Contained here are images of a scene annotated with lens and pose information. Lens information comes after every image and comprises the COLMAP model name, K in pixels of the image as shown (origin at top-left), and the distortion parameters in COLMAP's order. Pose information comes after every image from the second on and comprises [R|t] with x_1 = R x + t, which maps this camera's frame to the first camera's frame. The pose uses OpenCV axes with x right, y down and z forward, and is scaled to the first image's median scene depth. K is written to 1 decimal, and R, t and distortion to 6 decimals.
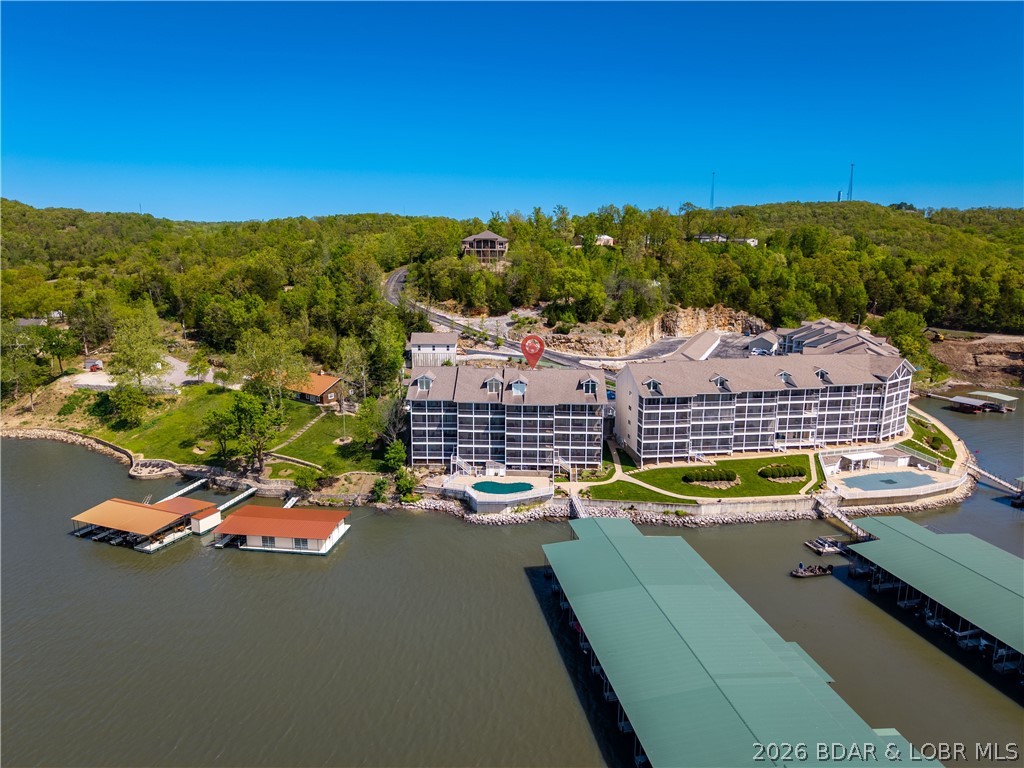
lens RADIAL K [[684.5, 0, 506.0], [0, 684.5, 382.2], [0, 0, 1]] dist [0.022030, -0.025907]
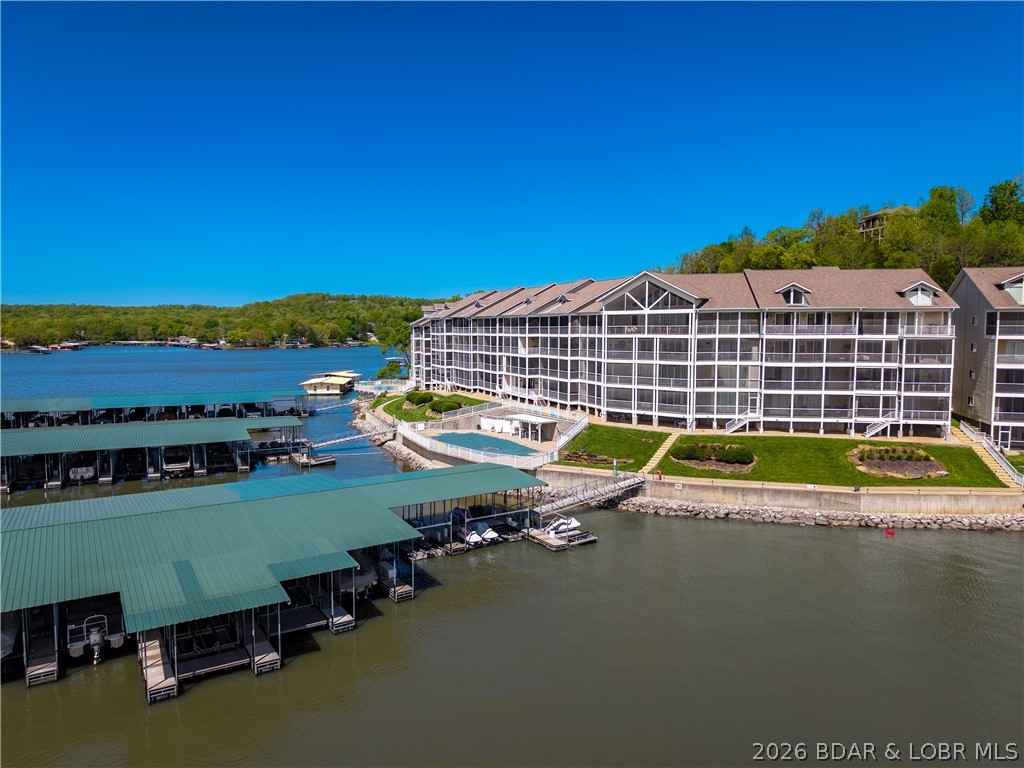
lens RADIAL K [[684.5, 0, 500.1], [0, 684.5, 386.3], [0, 0, 1]] dist [0.022030, -0.025907]
pose [[0.223023, 0.076032, -0.971844, 1.190957], [-0.196993, 0.979900, 0.031455, 0.065951], [0.954701, 0.184431, 0.233518, 0.859103]]
